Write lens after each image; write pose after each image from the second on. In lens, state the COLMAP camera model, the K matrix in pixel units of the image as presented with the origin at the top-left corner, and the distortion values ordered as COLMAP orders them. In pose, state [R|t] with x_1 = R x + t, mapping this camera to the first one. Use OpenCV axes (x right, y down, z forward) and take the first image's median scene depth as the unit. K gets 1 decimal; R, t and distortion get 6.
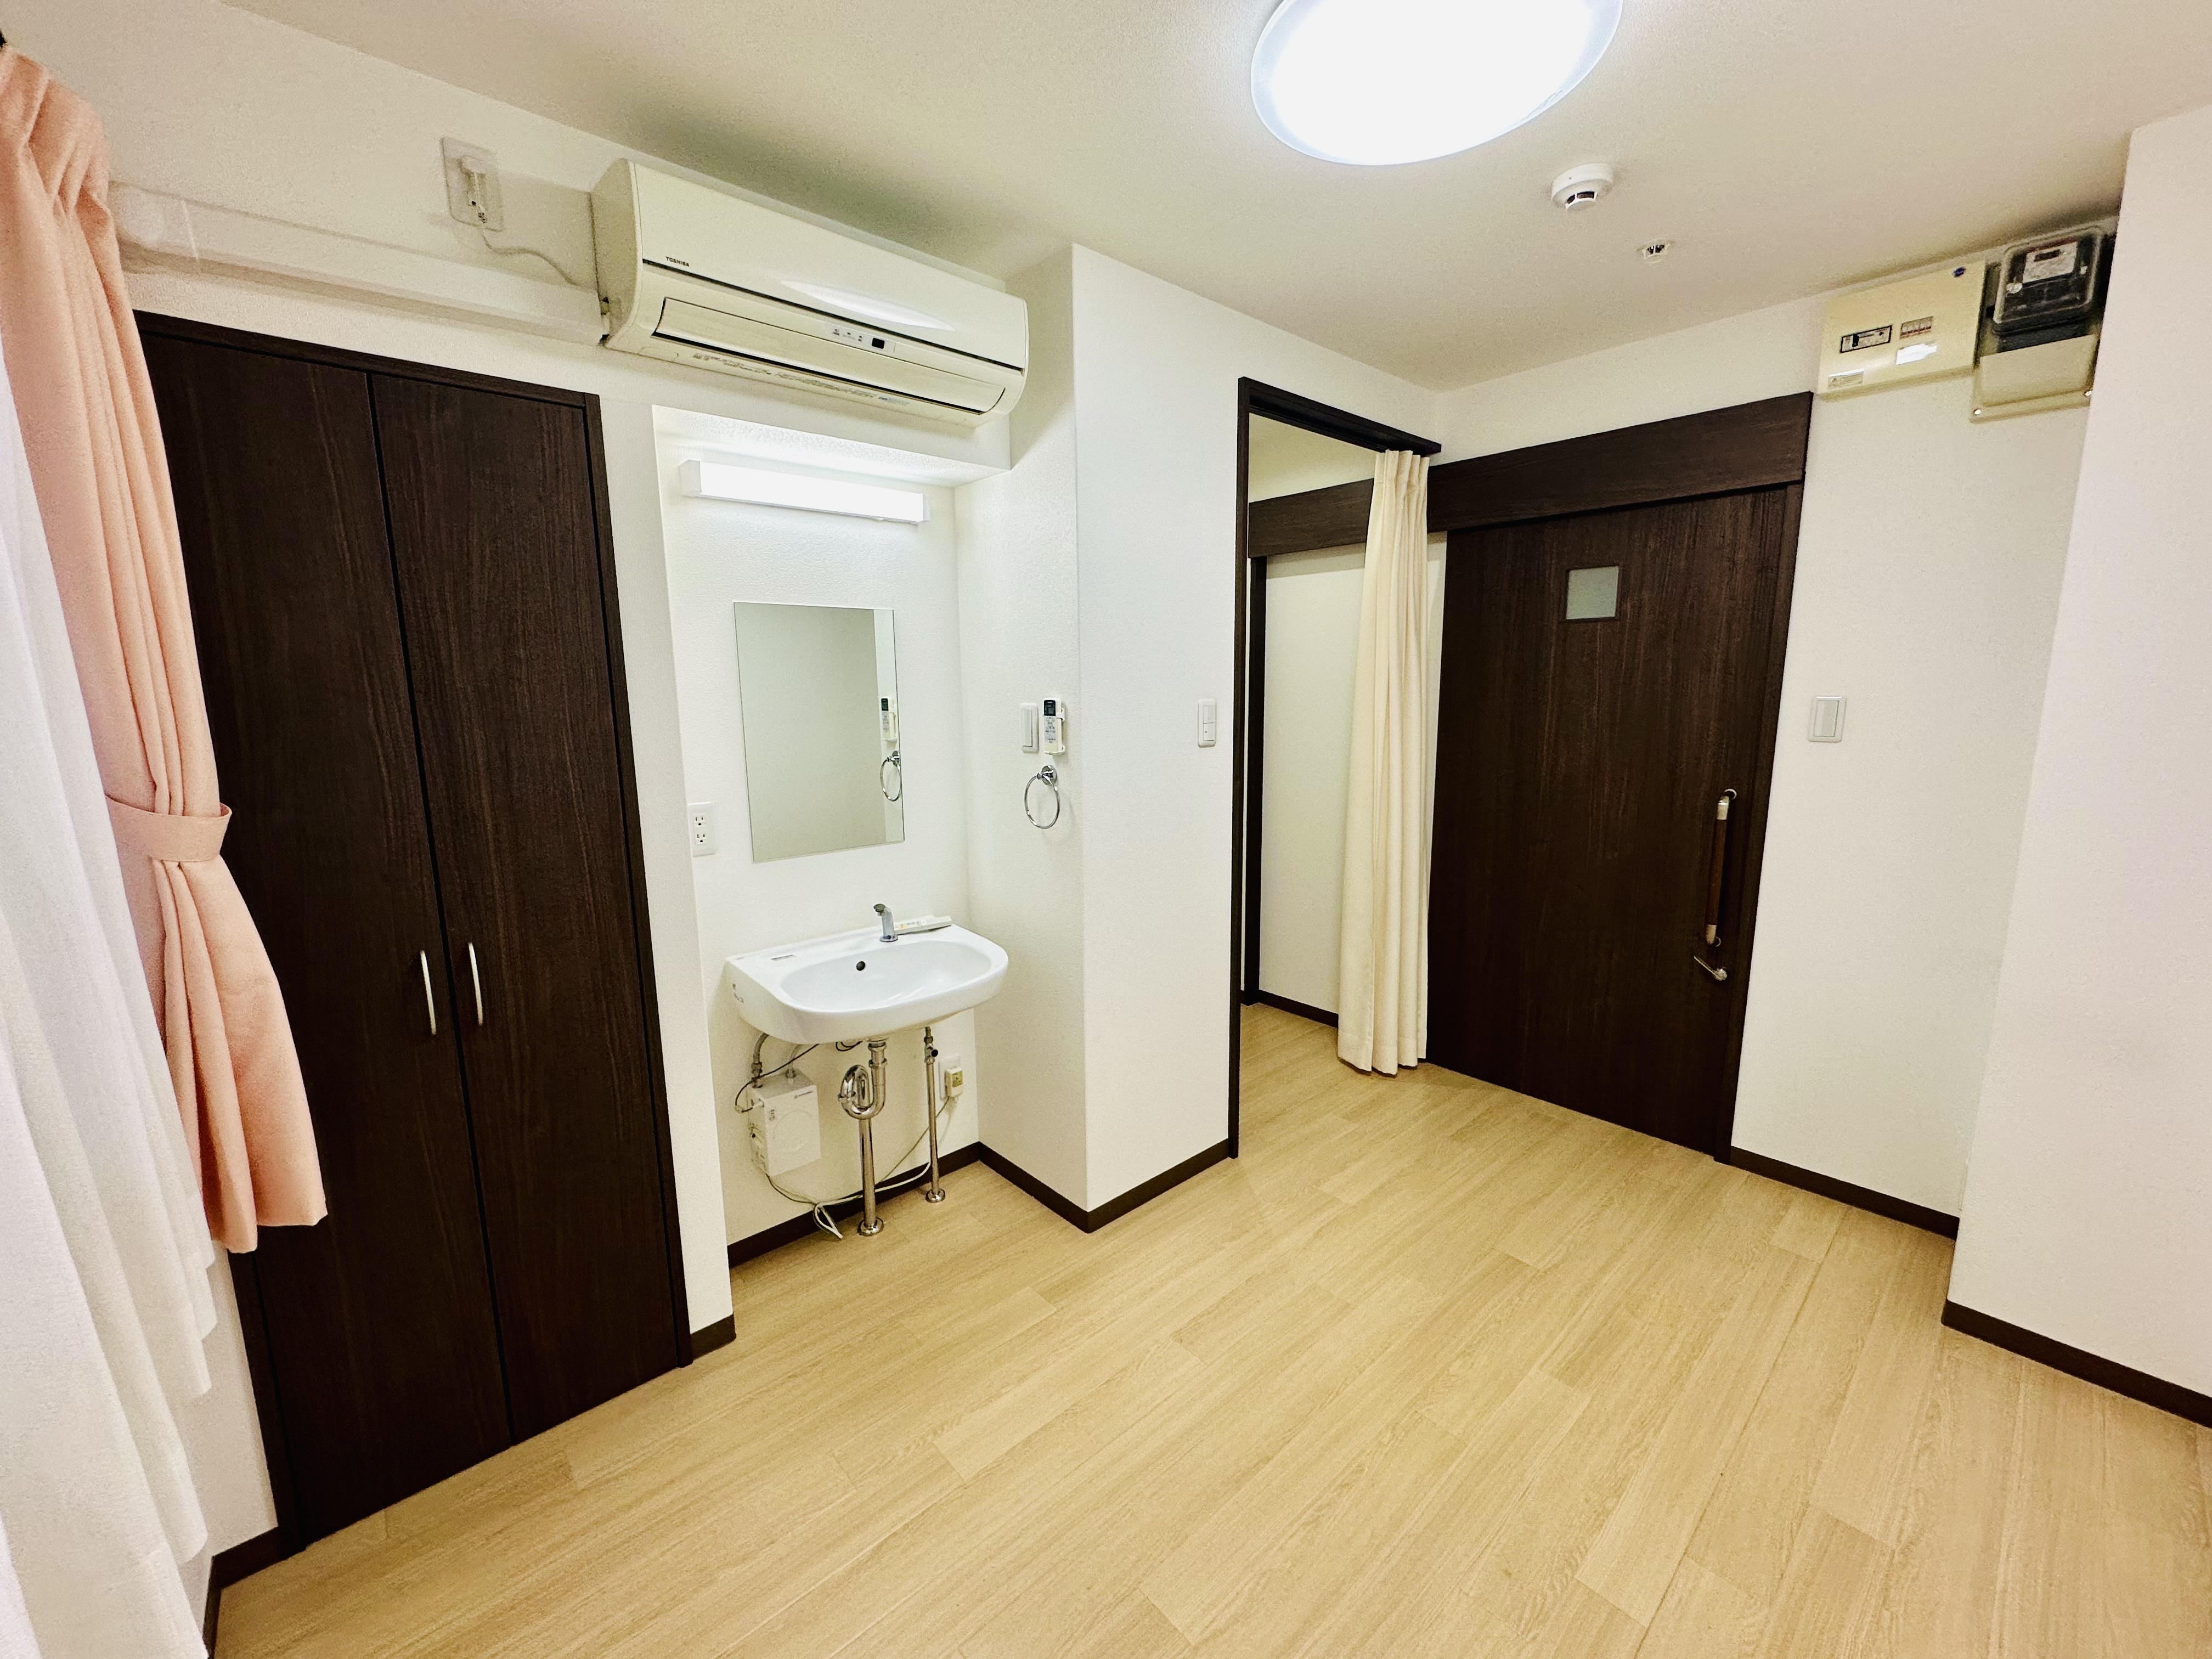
lens RADIAL K [[878.5, 0, 1107.4], [0, 878.5, 828.8], [0, 0, 1]] dist [0.000235, 0.000975]
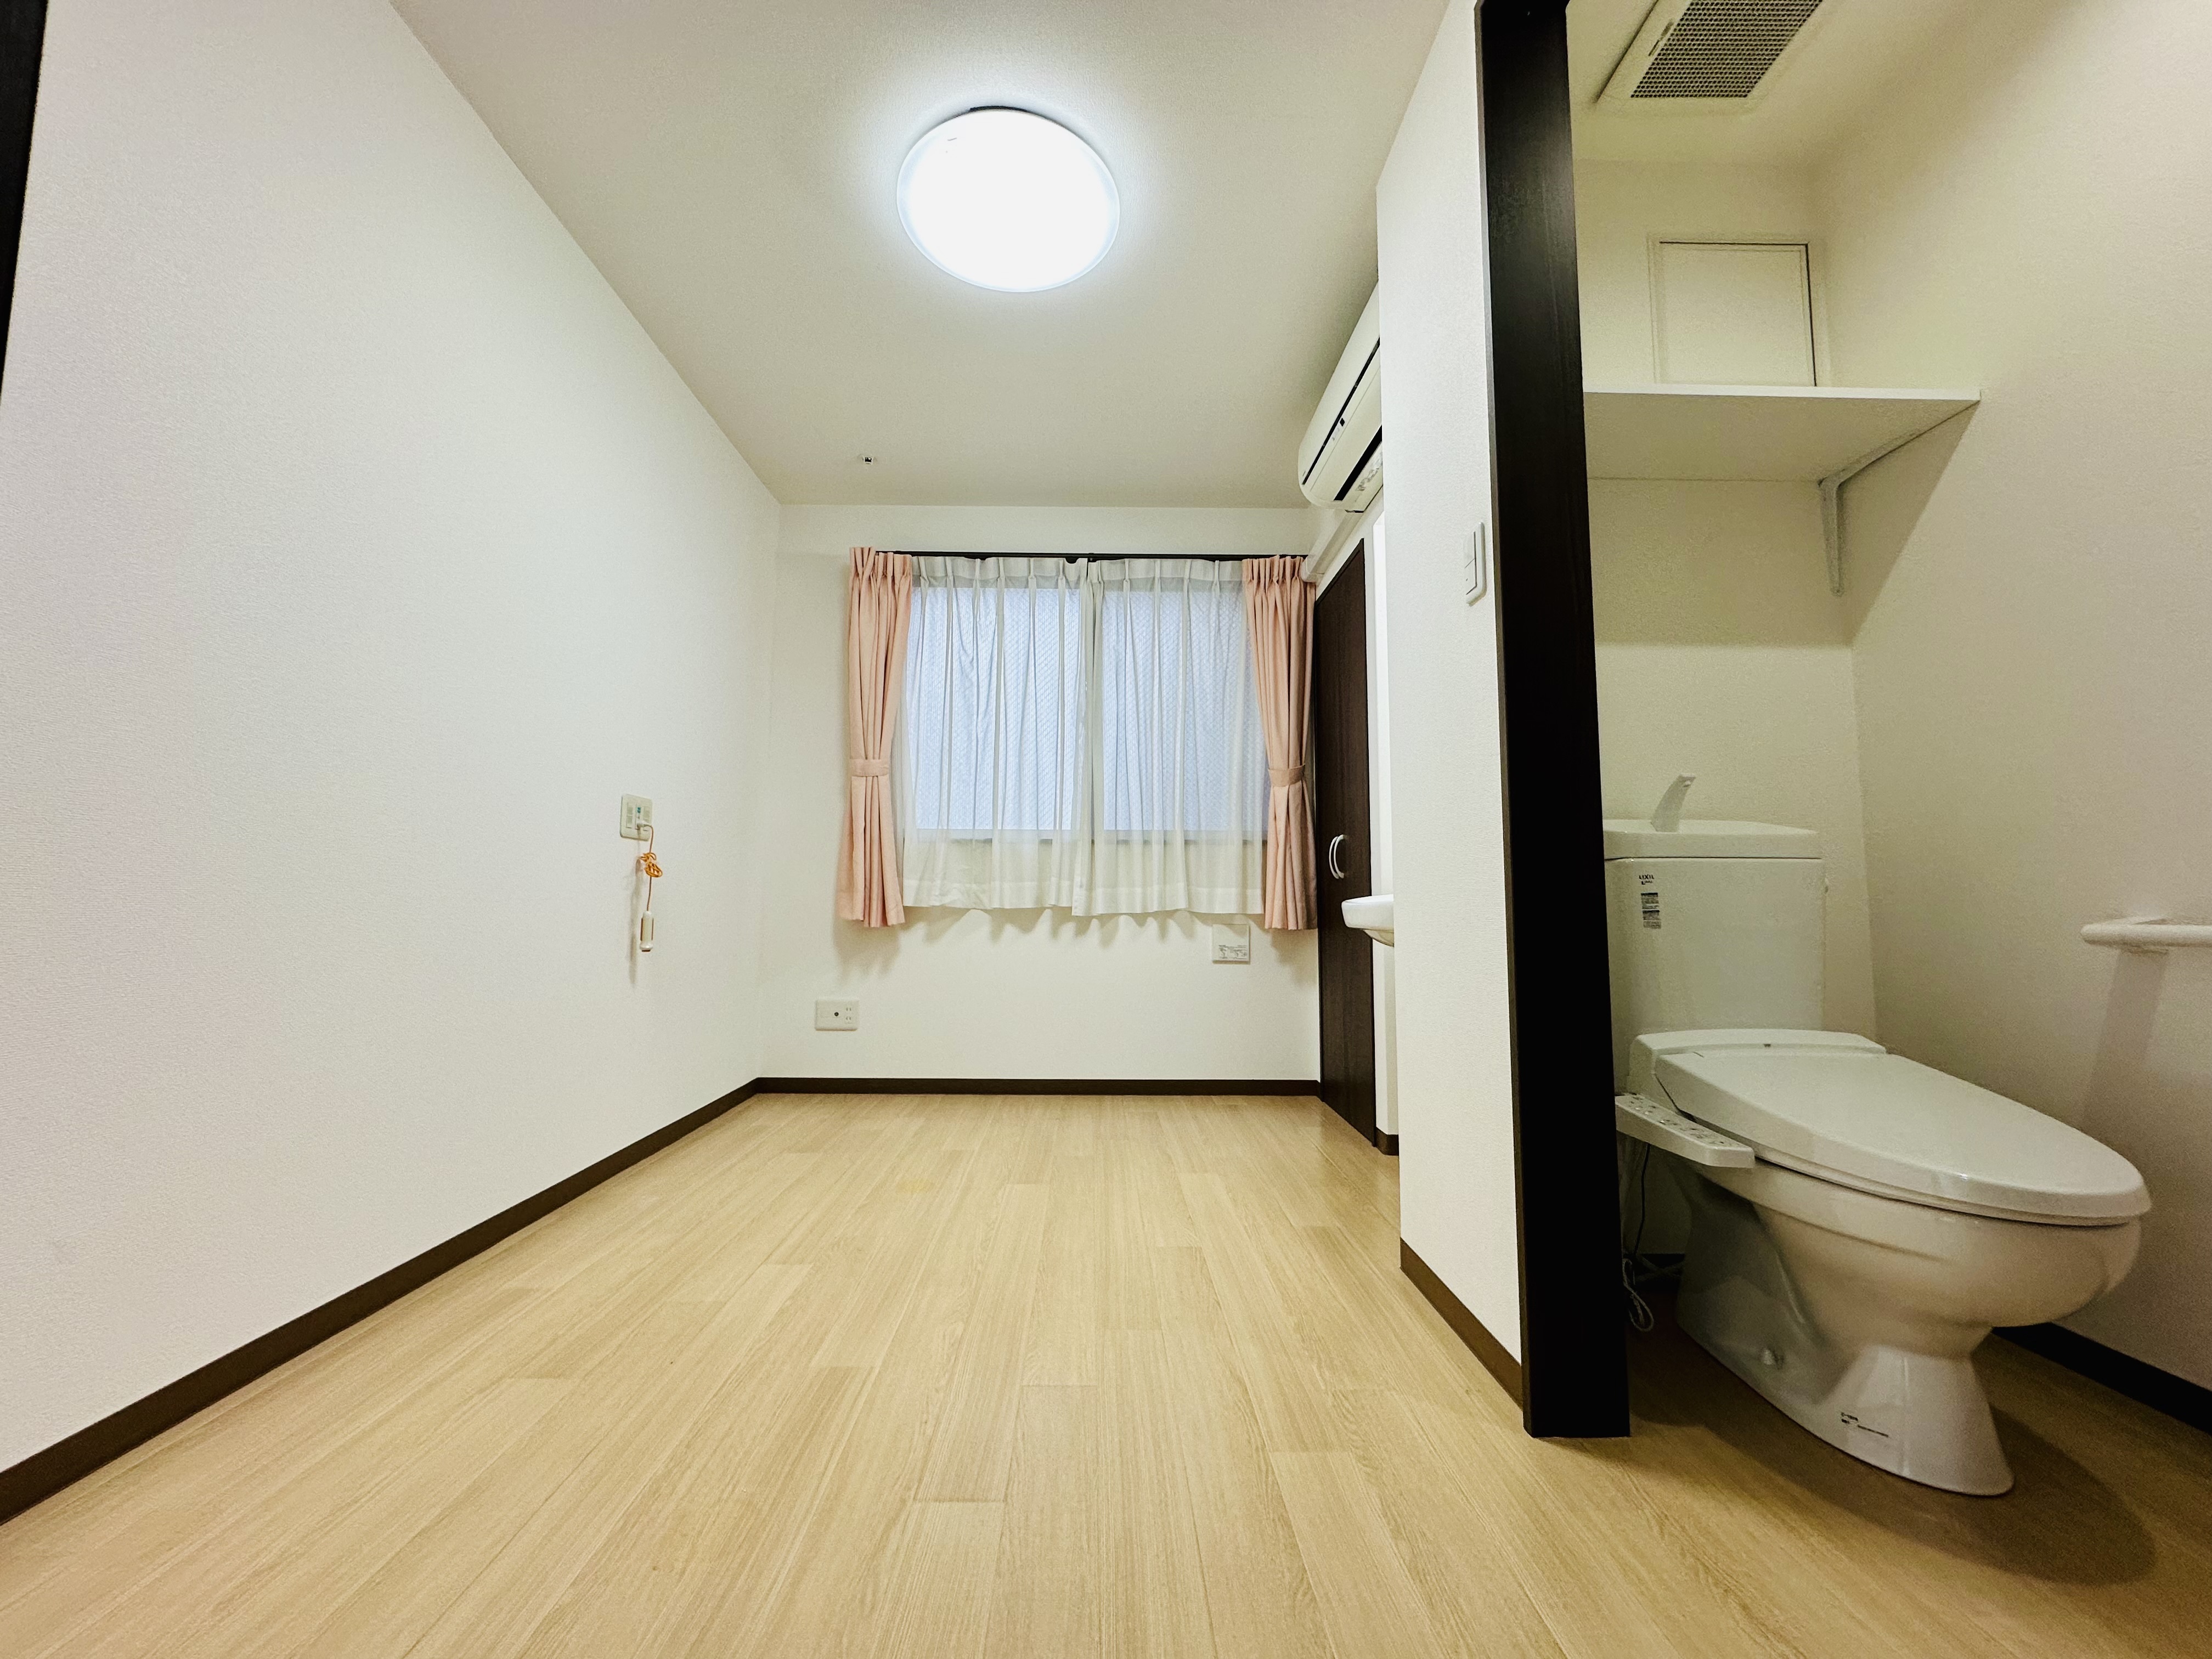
lens RADIAL K [[878.5, 0, 1103.2], [0, 878.5, 829.0], [0, 0, 1]] dist [0.000235, 0.000975]
pose [[-0.653927, -0.052961, -0.754702, 0.955310], [-0.117384, 0.992569, 0.032056, 0.098296], [0.747396, 0.109552, -0.655284, 1.587434]]
